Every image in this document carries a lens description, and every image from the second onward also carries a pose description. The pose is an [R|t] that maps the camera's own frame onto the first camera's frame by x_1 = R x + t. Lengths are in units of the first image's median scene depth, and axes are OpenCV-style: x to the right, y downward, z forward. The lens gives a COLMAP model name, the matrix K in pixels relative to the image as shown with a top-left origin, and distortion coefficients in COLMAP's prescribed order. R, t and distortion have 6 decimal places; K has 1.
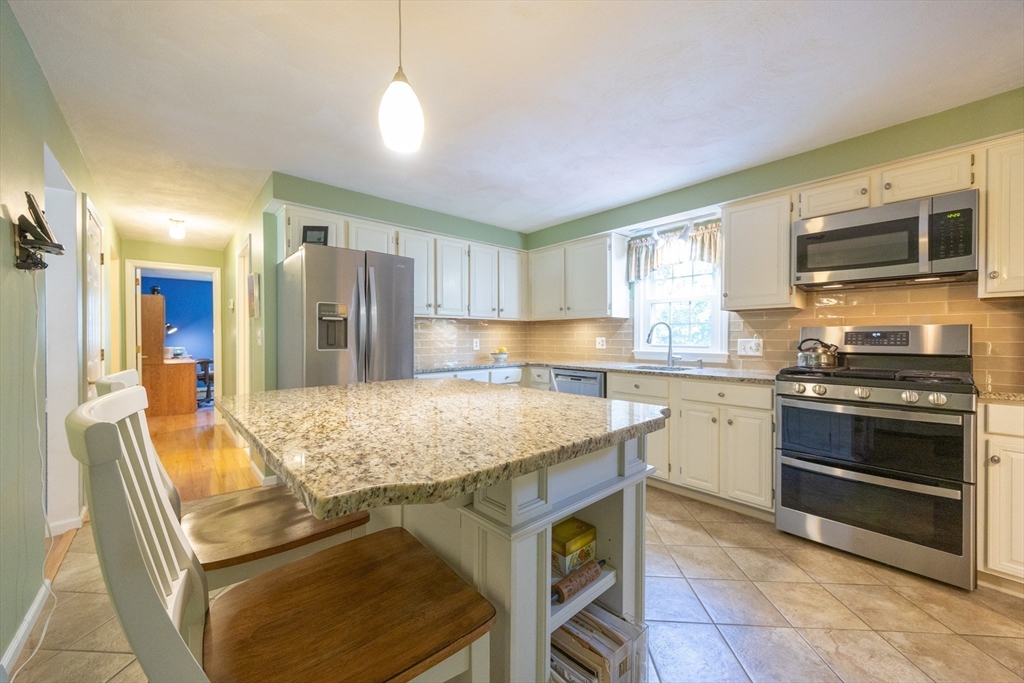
lens RADIAL K [[393.0, 0, 513.6], [0, 393.0, 341.9], [0, 0, 1]] dist [0.000680, 0.000251]
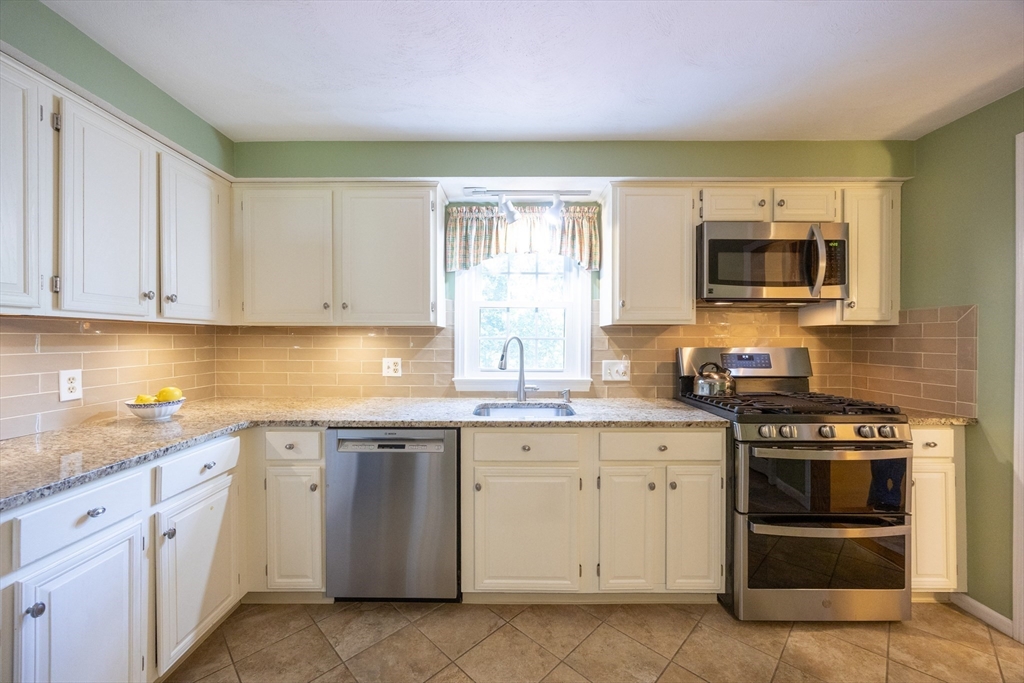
lens RADIAL K [[393.0, 0, 513.6], [0, 393.0, 341.9], [0, 0, 1]] dist [0.000680, 0.000251]
pose [[0.660704, -0.002872, 0.750641, -0.126175], [0.005346, 0.999985, -0.000879, -0.041241], [-0.750628, 0.004593, 0.660709, 0.565111]]
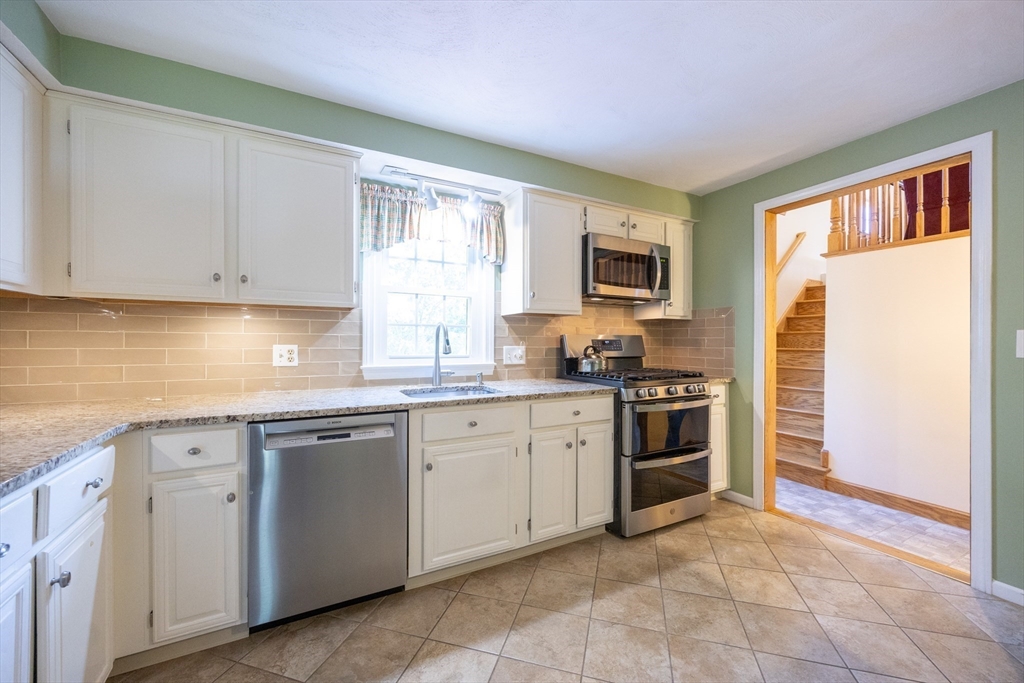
lens RADIAL K [[396.5, 0, 512.0], [0, 396.5, 341.5], [0, 0, 1]] dist [0.001447, 0.000230]
pose [[0.233376, -0.001171, 0.972386, -0.258637], [0.007376, 0.999973, -0.000566, -0.015823], [-0.972359, 0.007305, 0.233378, 0.715341]]
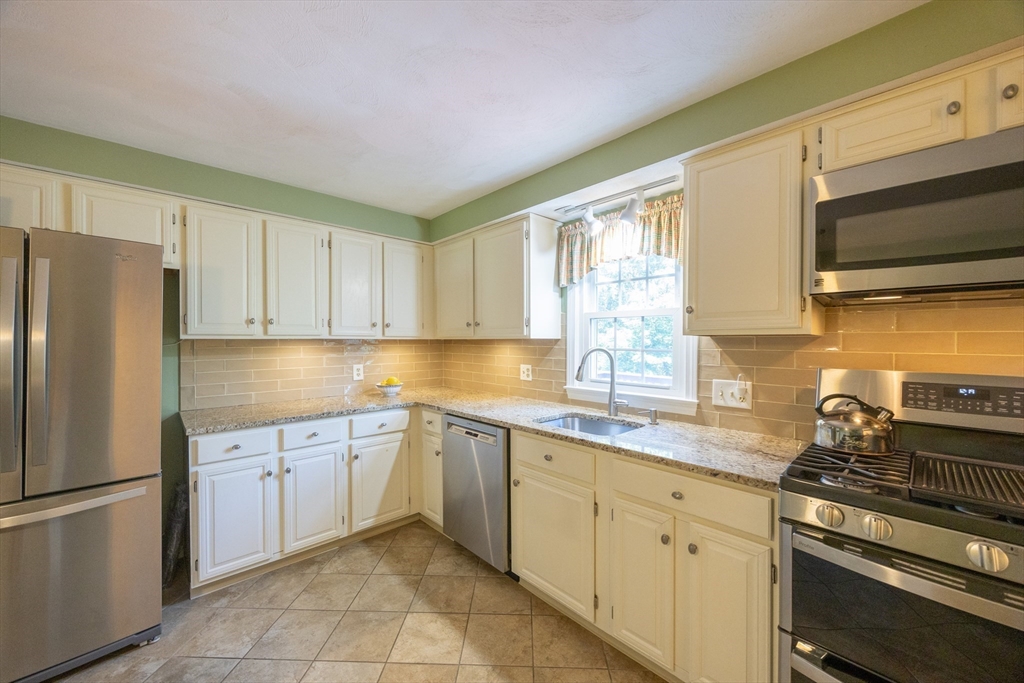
lens RADIAL K [[394.1, 0, 512.5], [0, 394.1, 343.8], [0, 0, 1]] dist [0.000772, -0.000008]
pose [[0.999718, 0.001022, 0.023735, 0.219296], [-0.000955, 0.999996, -0.002816, -0.056890], [-0.023738, 0.002792, 0.999714, 0.351055]]
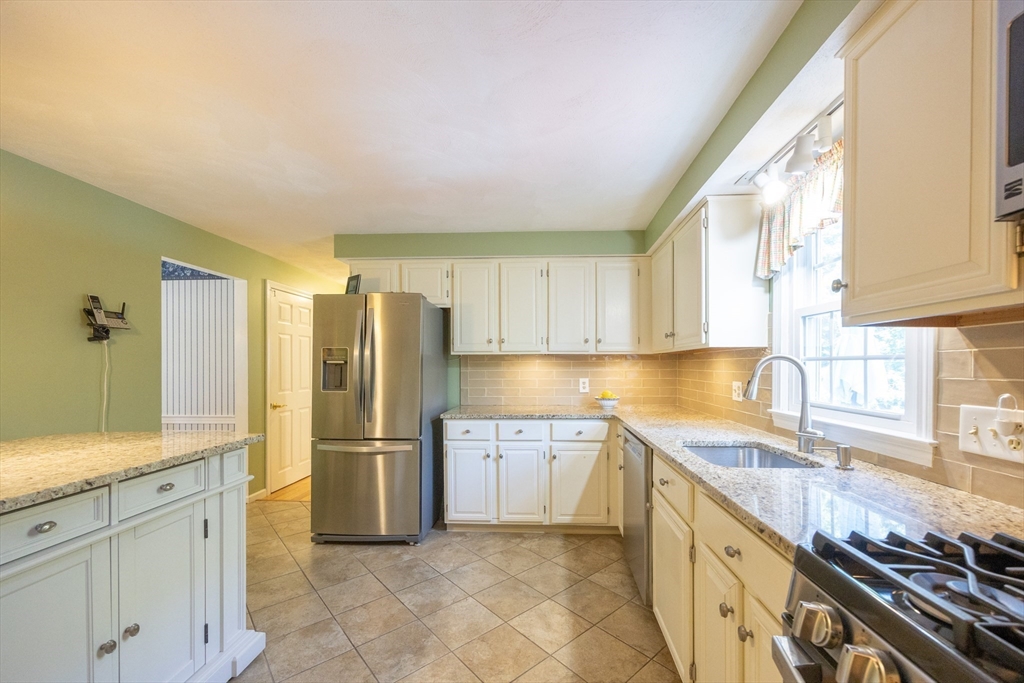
lens RADIAL K [[404.7, 0, 526.3], [0, 404.7, 367.7], [0, 0, 1]] dist [-0.000161, 0.000114]
pose [[0.710811, 0.002355, -0.703379, 0.506639], [-0.007377, 0.999964, -0.004107, -0.032483], [0.703344, 0.008108, 0.710803, 0.441576]]
